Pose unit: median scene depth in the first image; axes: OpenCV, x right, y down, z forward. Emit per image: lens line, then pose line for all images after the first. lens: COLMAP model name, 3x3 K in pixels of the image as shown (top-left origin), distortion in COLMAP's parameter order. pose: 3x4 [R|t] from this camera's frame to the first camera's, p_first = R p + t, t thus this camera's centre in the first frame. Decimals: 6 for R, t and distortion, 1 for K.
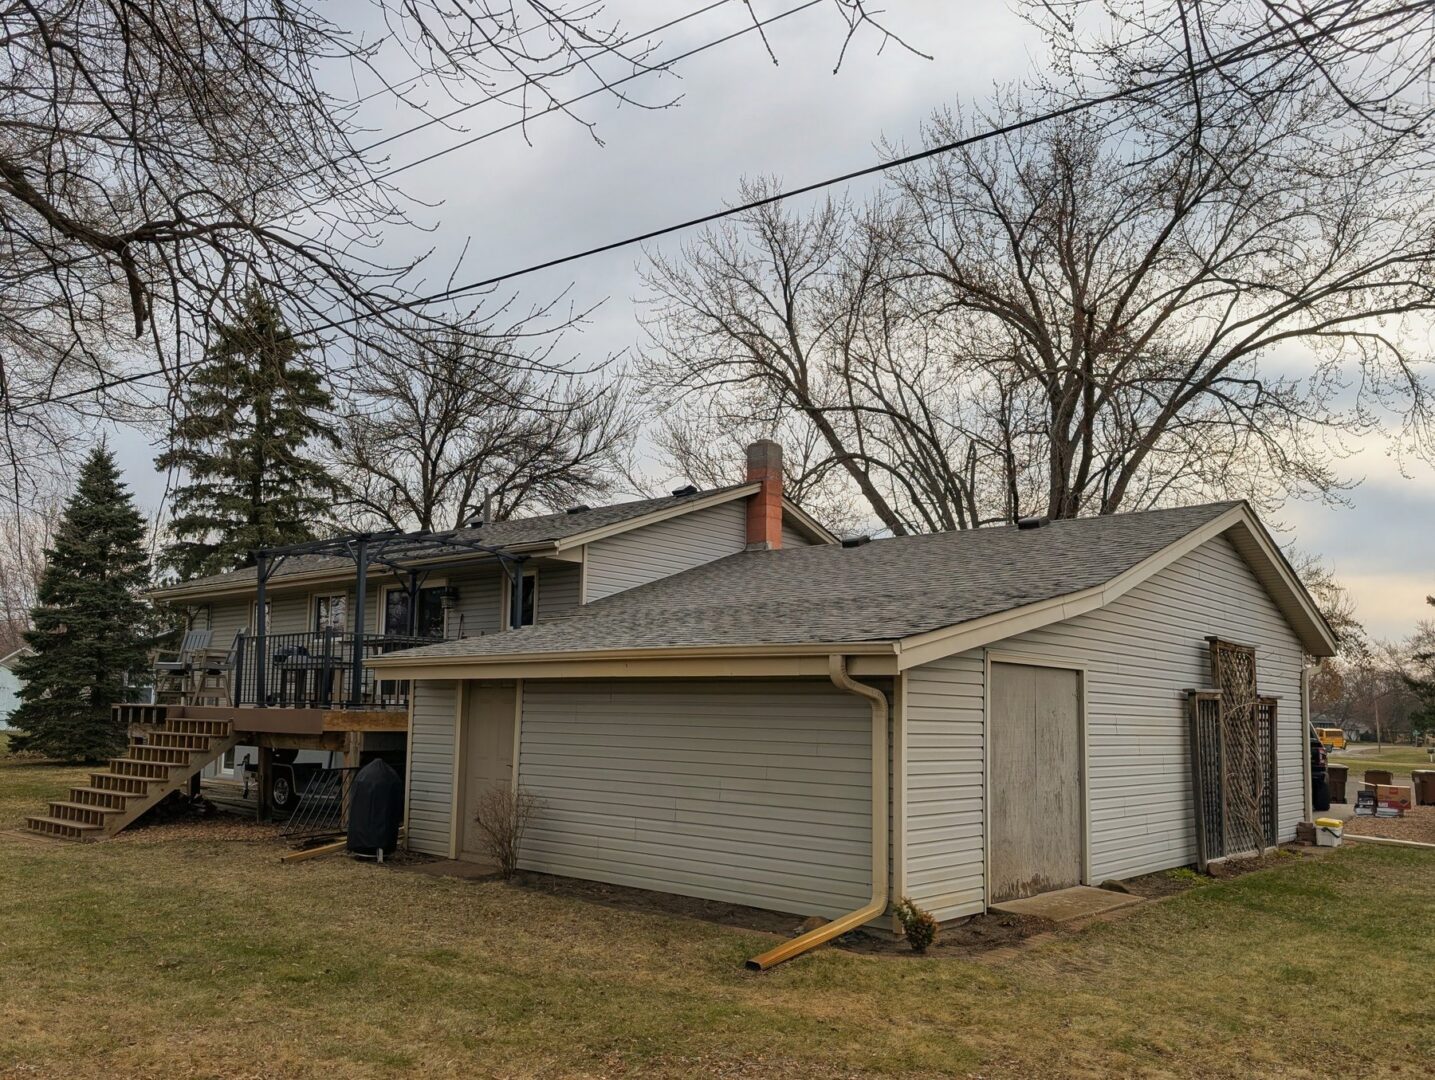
lens RADIAL K [[1165.8, 0, 715.5], [0, 1165.8, 600.6], [0, 0, 1]] dist [0.003307, 0.004524]
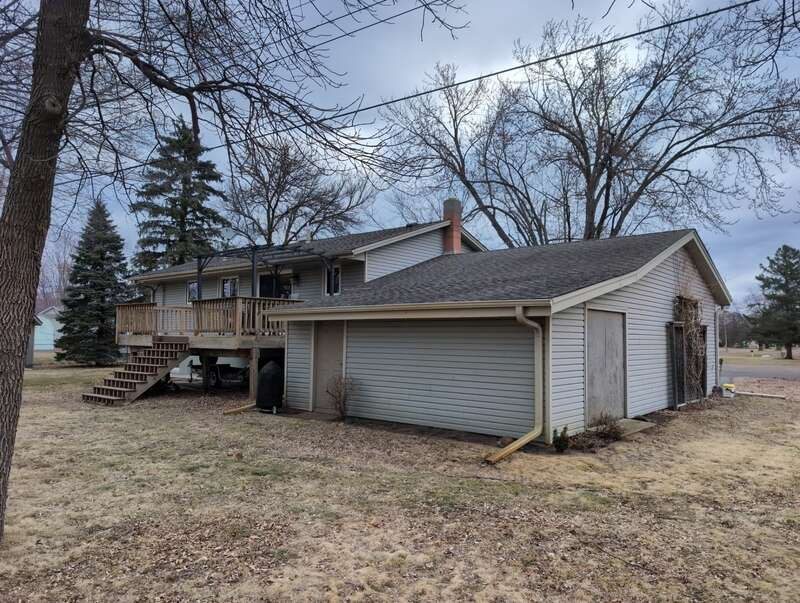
lens RADIAL K [[586.3, 0, 400.0], [0, 586.3, 301.5], [0, 0, 1]] dist [0.000721, -0.002361]
pose [[0.997919, -0.007118, 0.064084, -0.100777], [0.004881, 0.999376, 0.034993, 0.001367], [-0.064293, -0.034607, 0.997331, 0.006469]]
